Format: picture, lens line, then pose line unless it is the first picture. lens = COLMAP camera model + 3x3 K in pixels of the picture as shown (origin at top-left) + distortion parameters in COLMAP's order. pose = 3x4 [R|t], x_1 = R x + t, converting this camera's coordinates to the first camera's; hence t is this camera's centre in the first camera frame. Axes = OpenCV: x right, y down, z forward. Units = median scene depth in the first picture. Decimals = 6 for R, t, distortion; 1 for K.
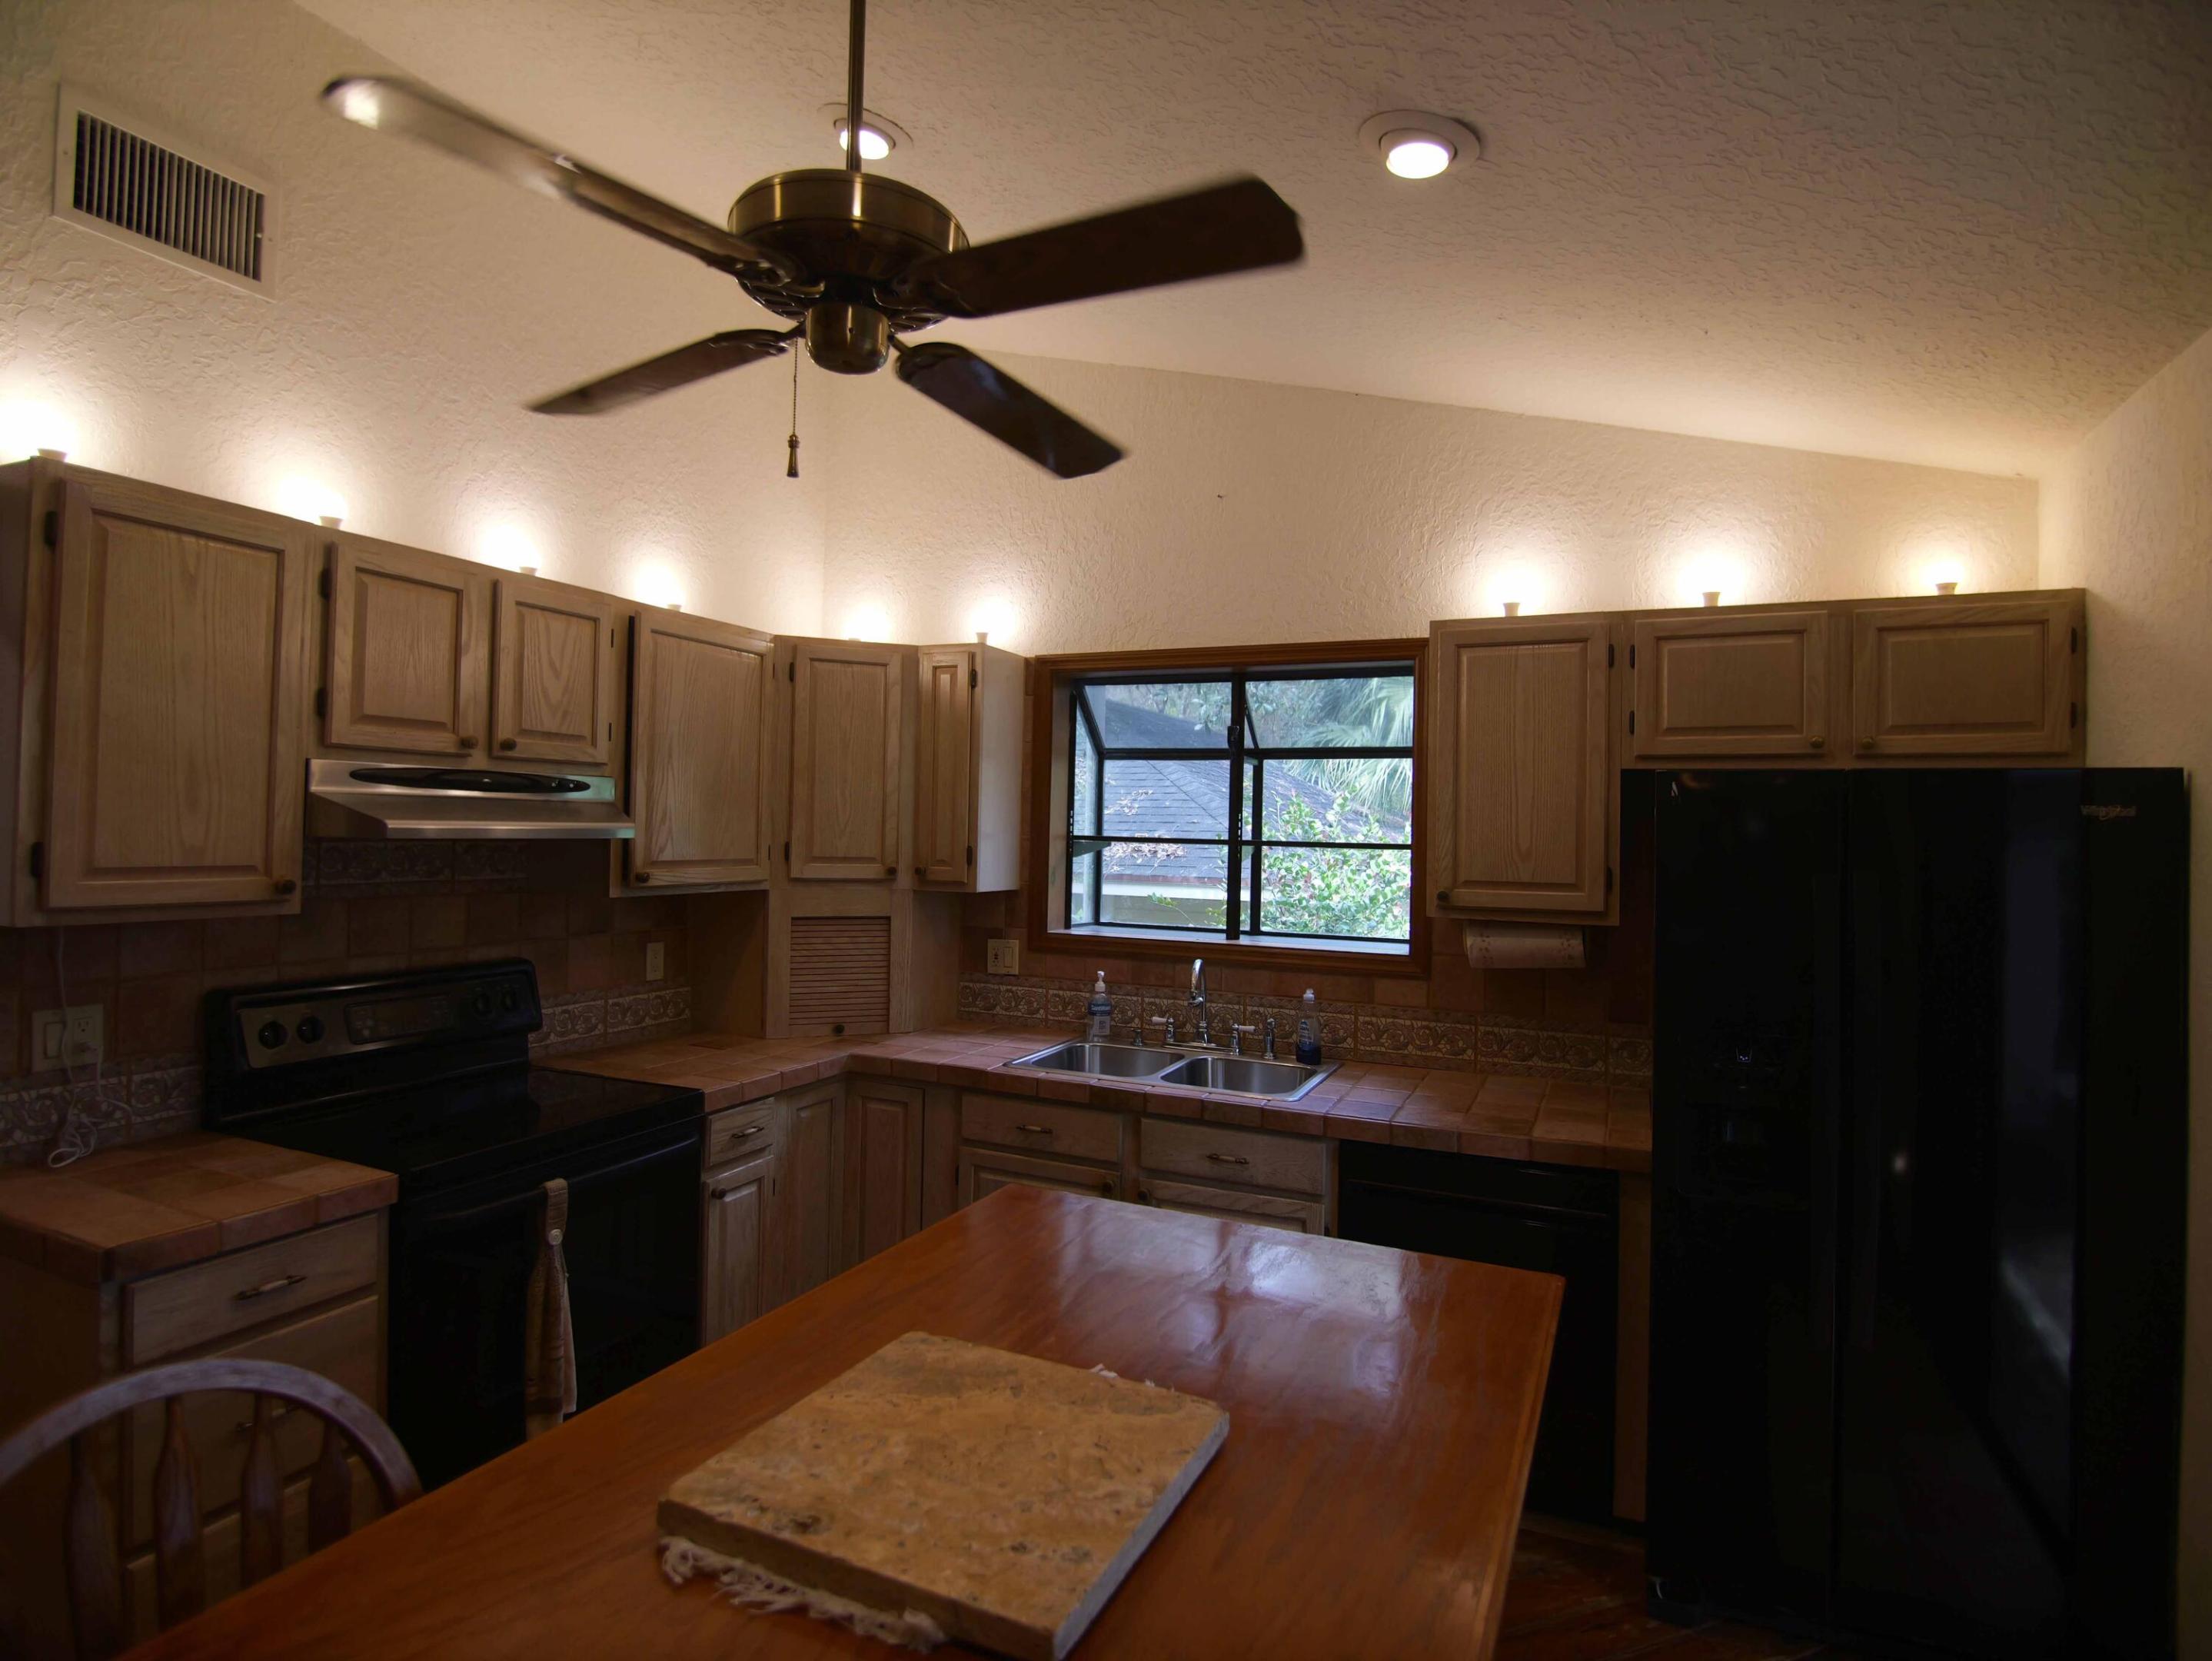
lens RADIAL K [[1183.2, 0, 1116.2], [0, 1183.2, 794.9], [0, 0, 1]] dist [-0.003880, -0.013772]
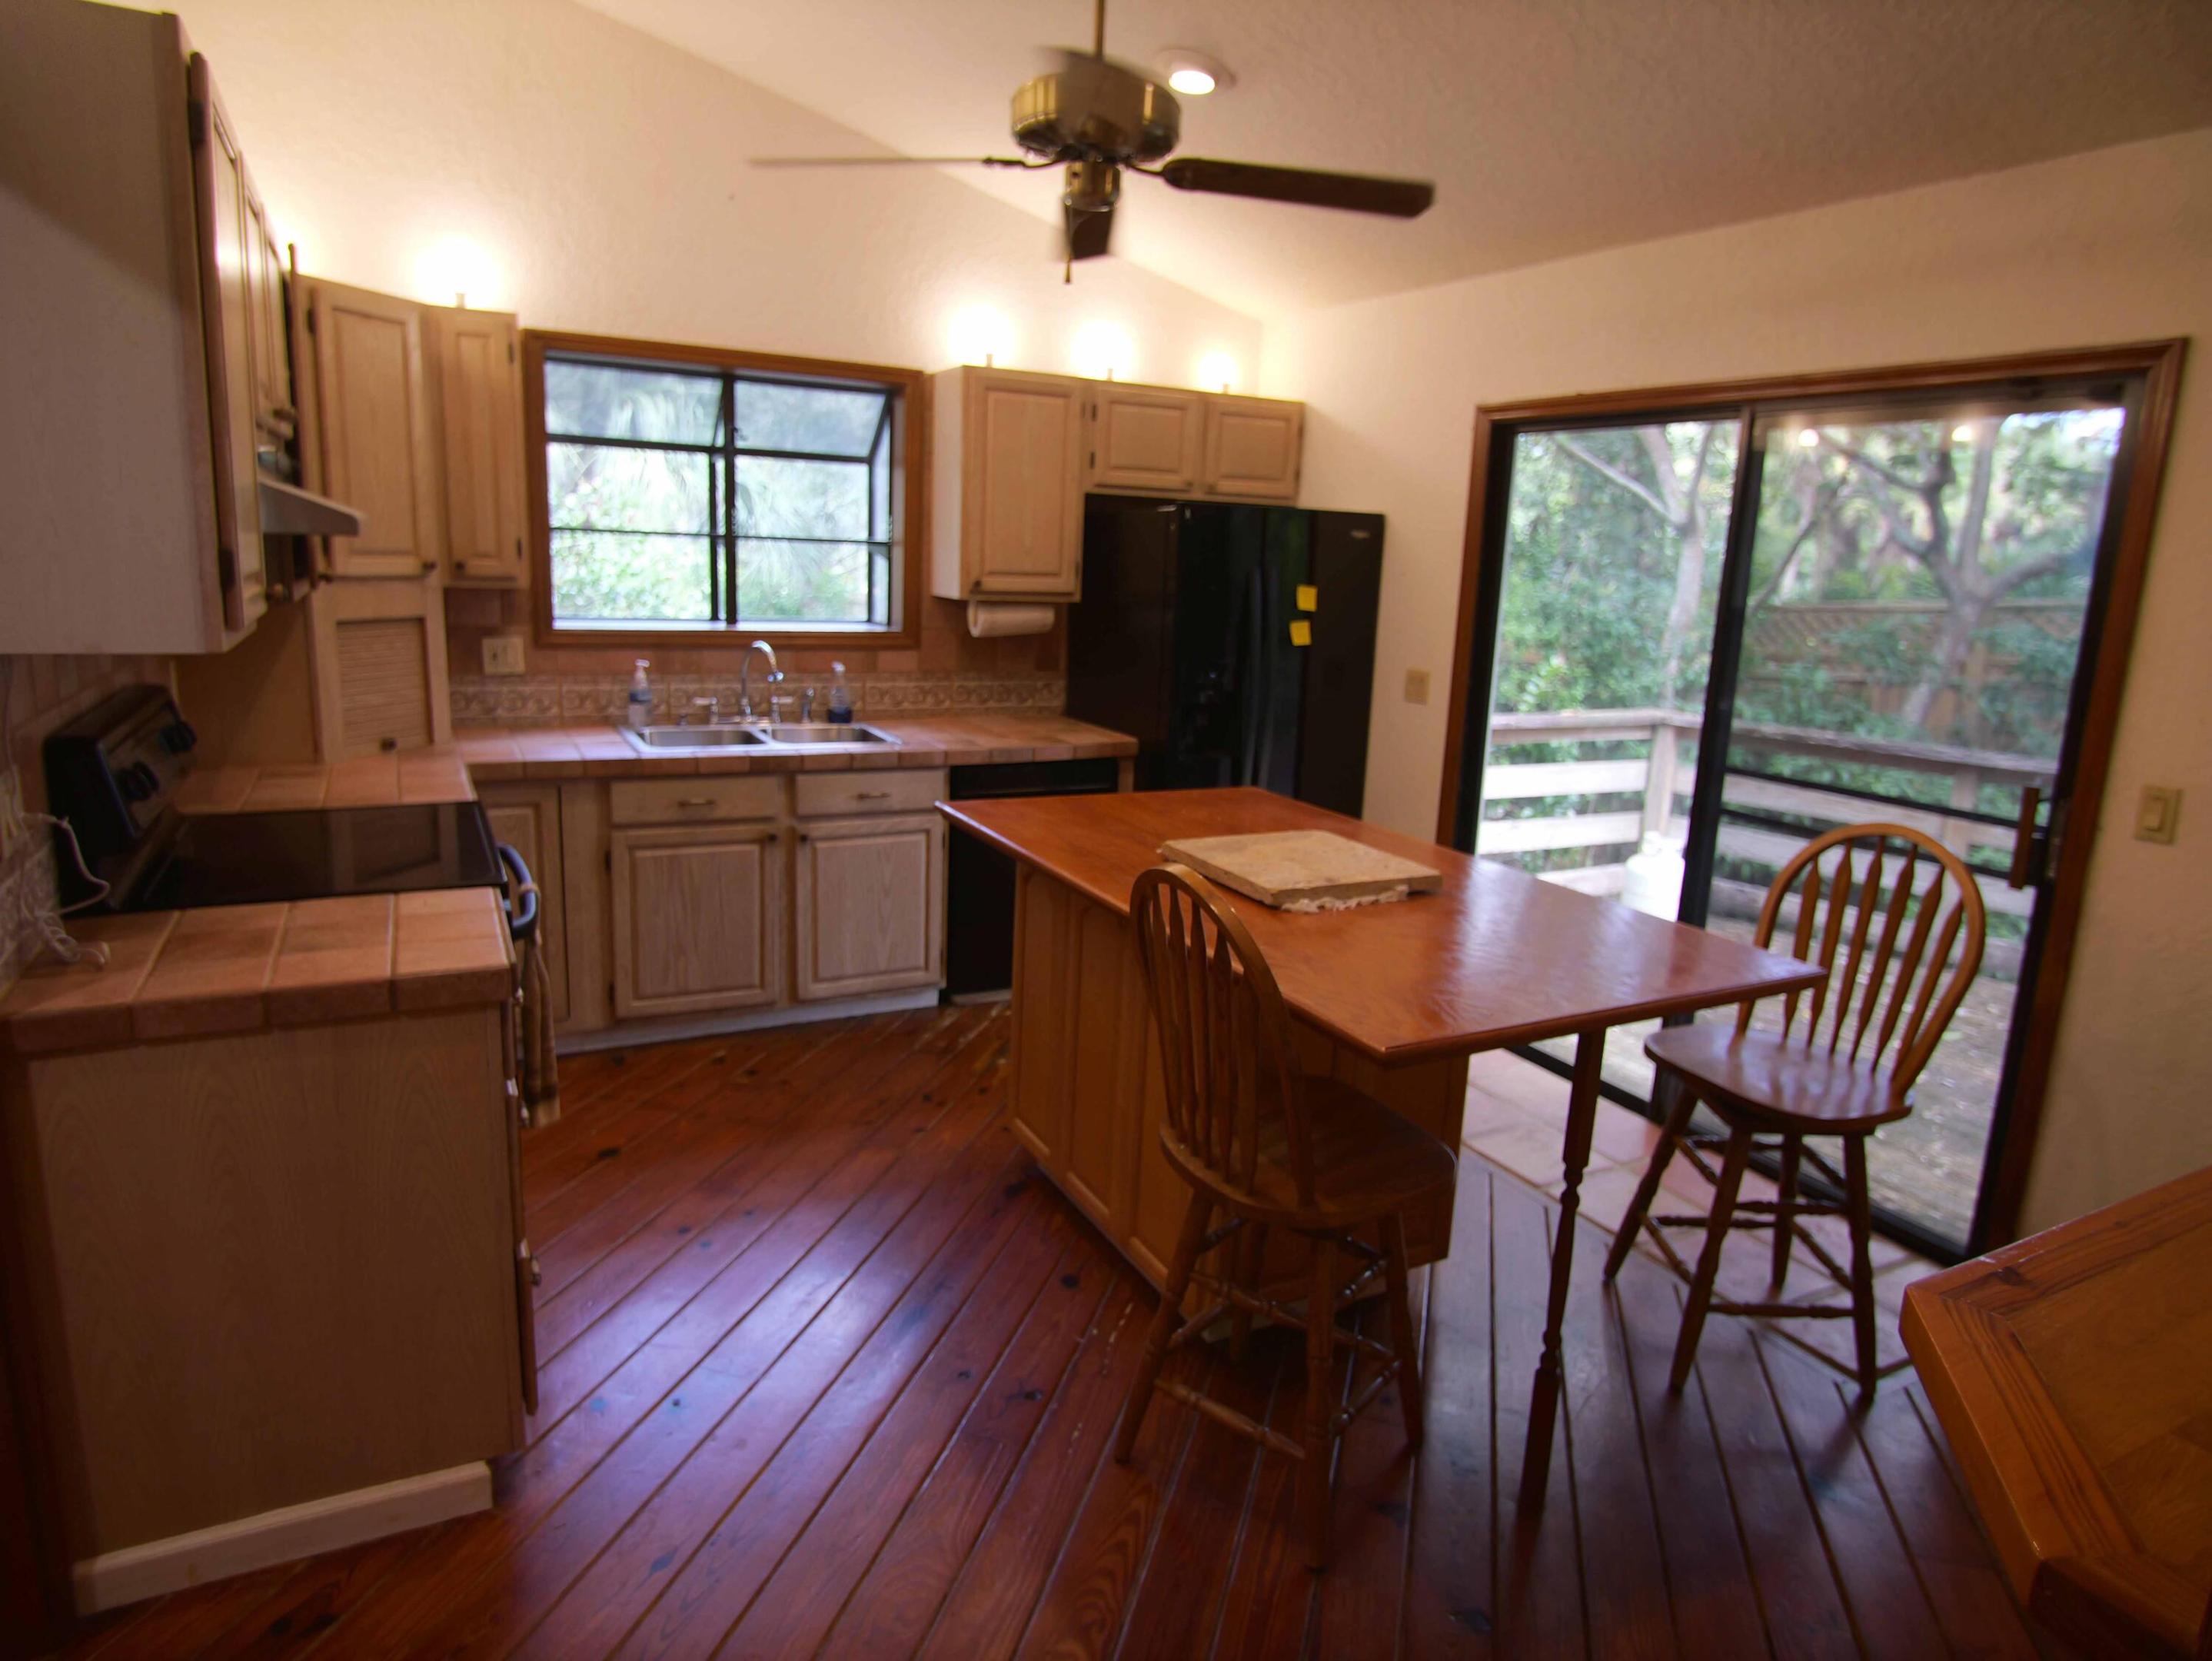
lens RADIAL K [[1312.3, 0, 1110.6], [0, 1312.3, 786.1], [0, 0, 1]] dist [-0.024572, -0.002491]
pose [[0.605723, -0.136764, 0.783834, -0.738935], [-0.054489, 0.975675, 0.212344, -0.011333], [-0.793808, -0.171332, 0.583536, -0.015463]]
